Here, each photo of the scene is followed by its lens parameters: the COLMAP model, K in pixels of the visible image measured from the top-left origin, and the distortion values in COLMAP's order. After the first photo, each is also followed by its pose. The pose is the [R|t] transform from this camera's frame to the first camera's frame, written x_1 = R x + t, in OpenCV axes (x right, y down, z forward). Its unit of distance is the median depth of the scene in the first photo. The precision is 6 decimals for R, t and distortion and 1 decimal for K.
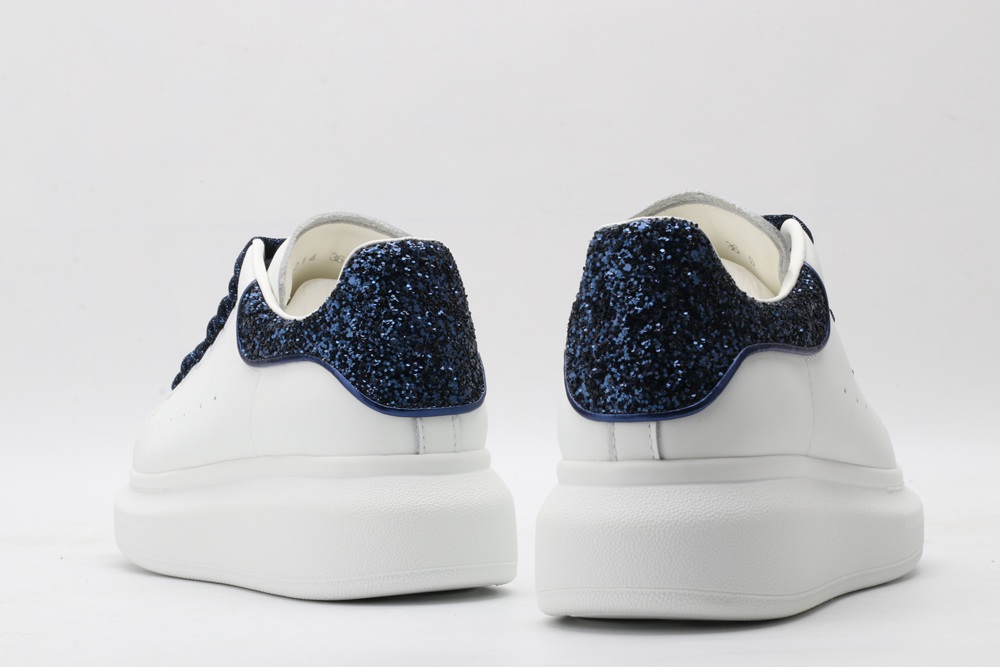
lens RADIAL K [[2399.9, 0, 501.7], [0, 2399.9, 337.2], [0, 0, 1]] dist [0.162473, 0.000000]
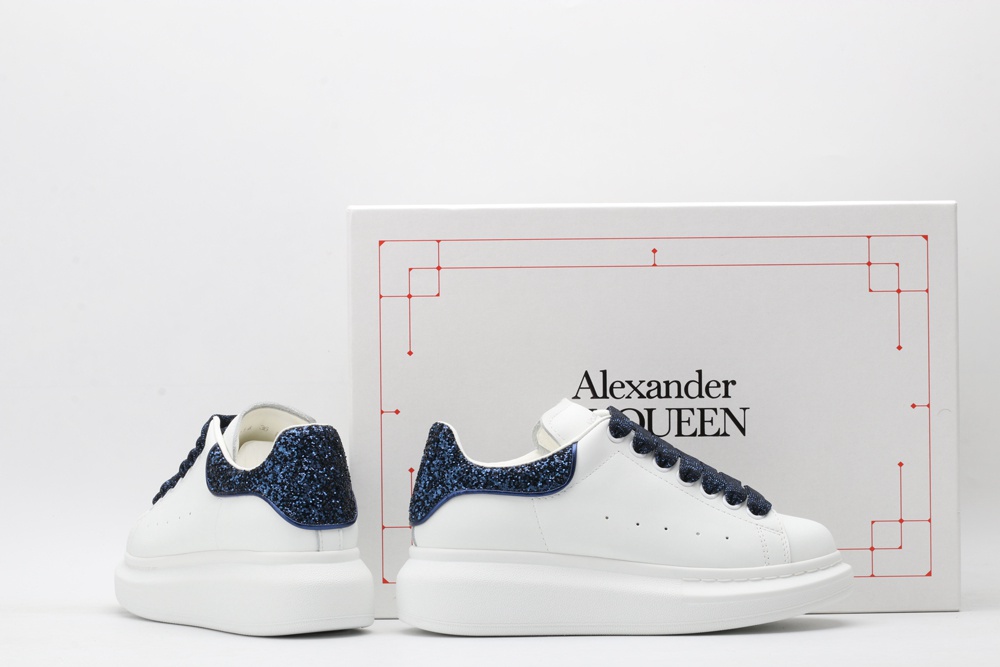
lens RADIAL K [[2399.9, 0, 500.4], [0, 2399.9, 332.6], [0, 0, 1]] dist [0.162473, 0.000000]
pose [[0.995849, 0.015064, 0.089770, -0.061918], [-0.013805, 0.999798, -0.014629, -0.084718], [-0.089972, 0.013329, 0.995855, -0.735449]]
